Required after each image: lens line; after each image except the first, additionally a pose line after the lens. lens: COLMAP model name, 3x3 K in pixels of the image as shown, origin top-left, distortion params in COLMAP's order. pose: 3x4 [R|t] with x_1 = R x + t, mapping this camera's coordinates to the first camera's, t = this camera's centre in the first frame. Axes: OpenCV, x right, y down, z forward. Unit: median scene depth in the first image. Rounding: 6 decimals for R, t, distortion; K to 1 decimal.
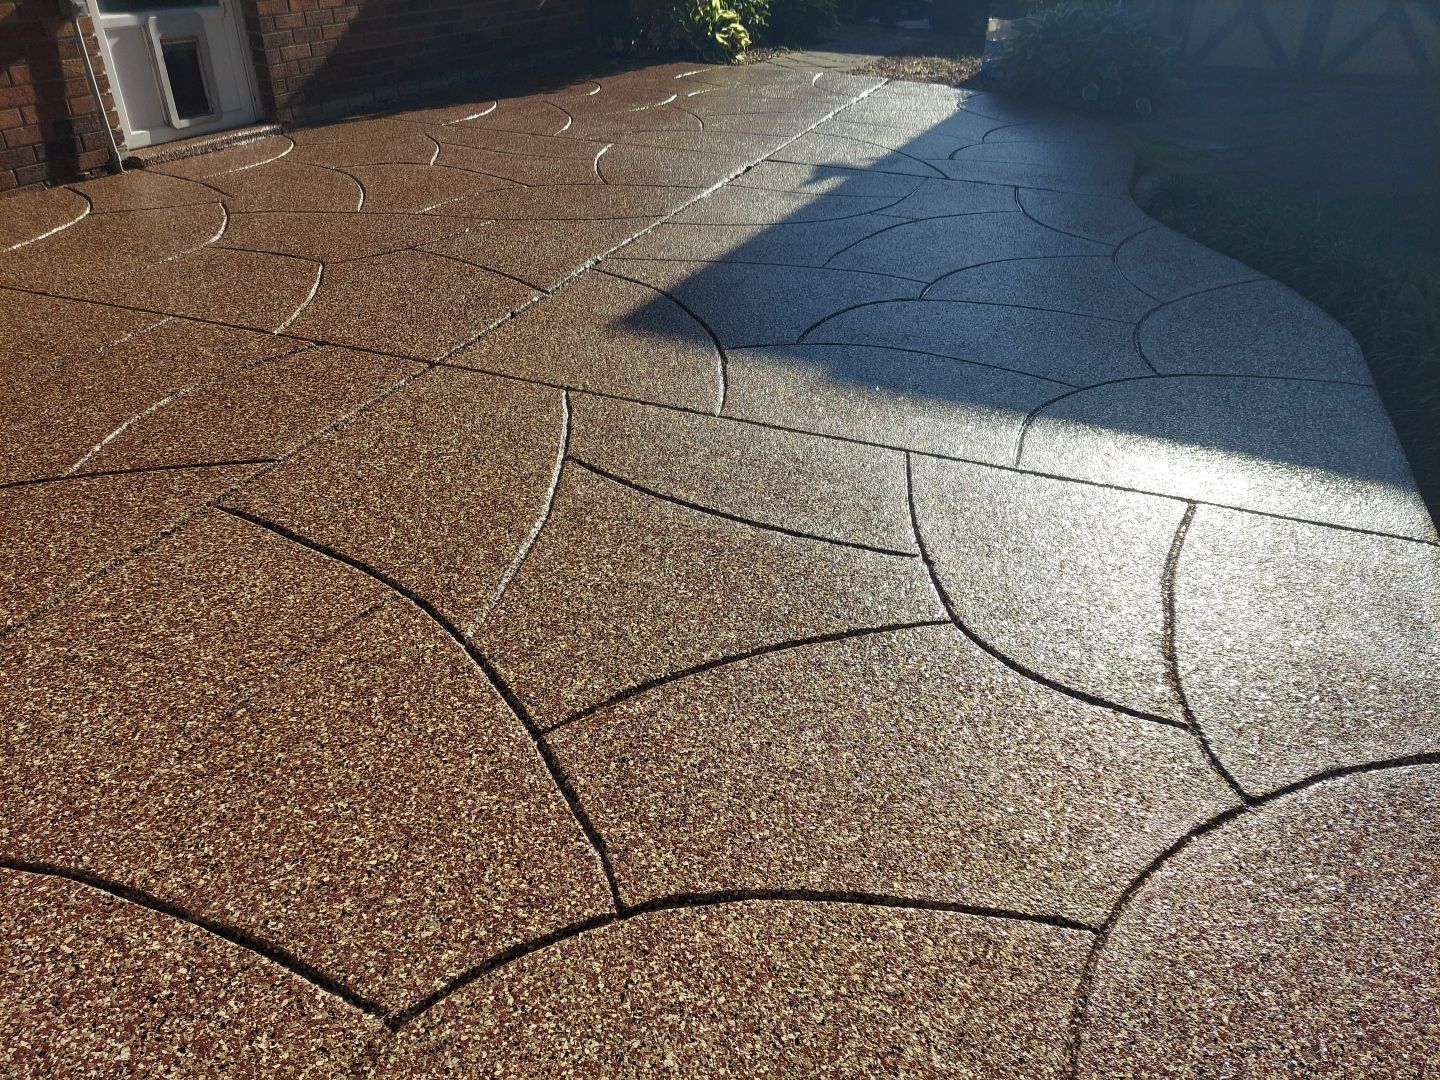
lens RADIAL K [[1099.4, 0, 720.0], [0, 1099.4, 540.0], [0, 0, 1]] dist [0.117599, -0.144198]
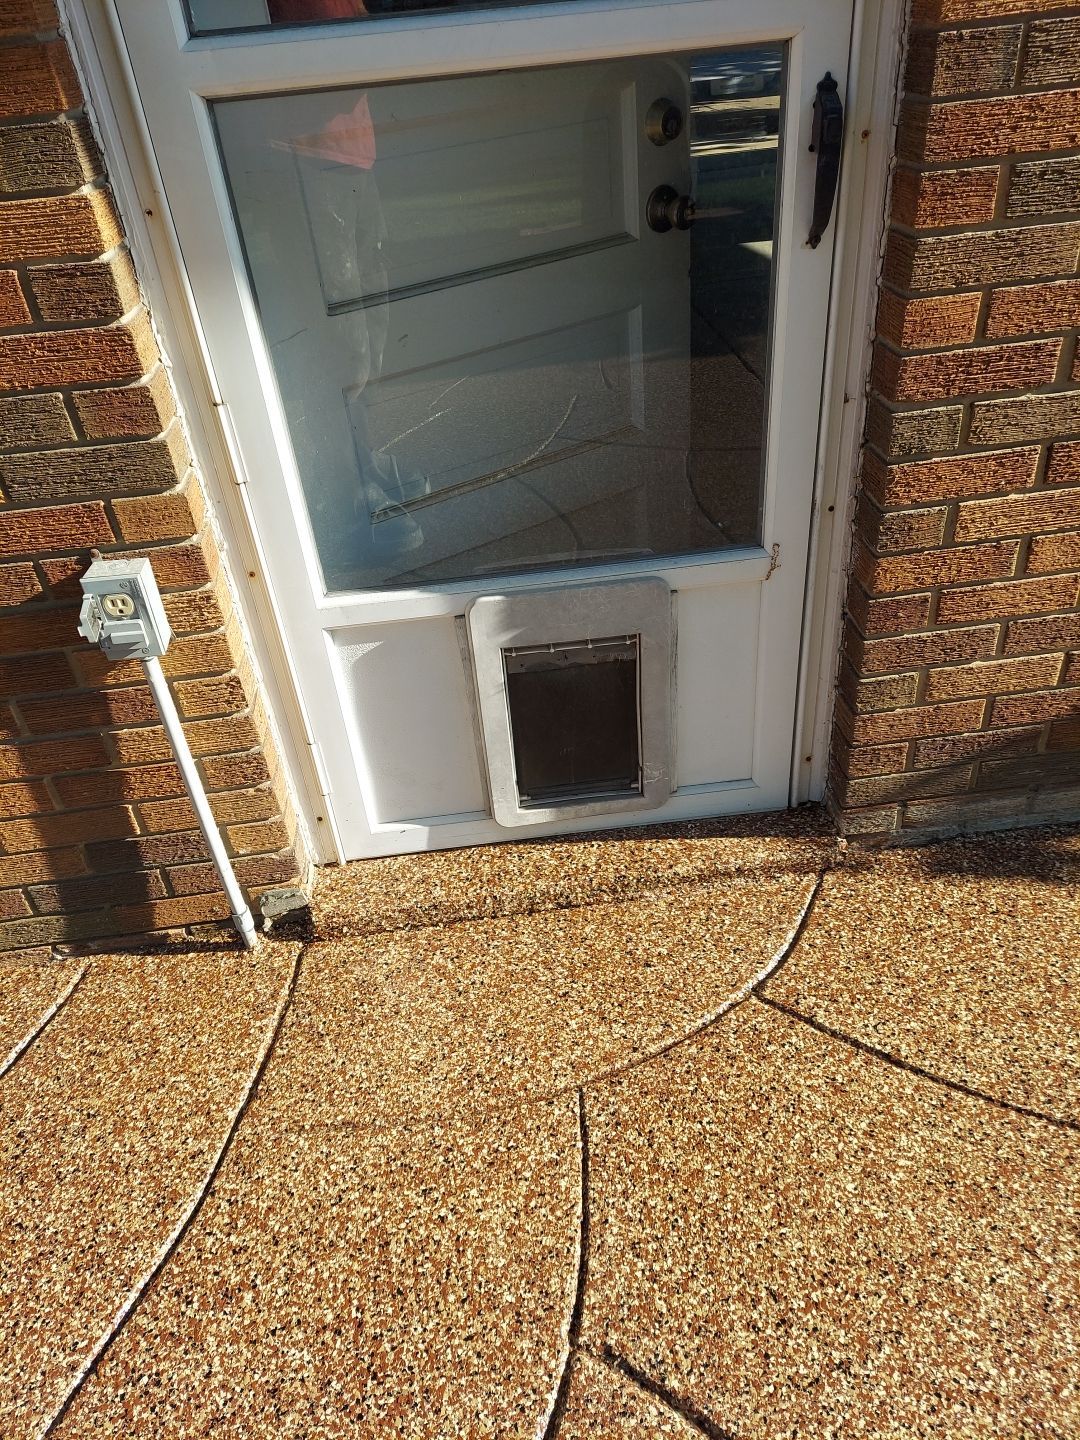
lens RADIAL K [[1056.5, 0, 540.0], [0, 1056.5, 720.0], [0, 0, 1]] dist [-0.004505, -0.004182]
pose [[0.435292, 0.500612, -0.748270, -0.233897], [-0.369091, 0.857318, 0.358855, -0.576947], [0.821153, 0.119973, 0.557955, 0.857236]]
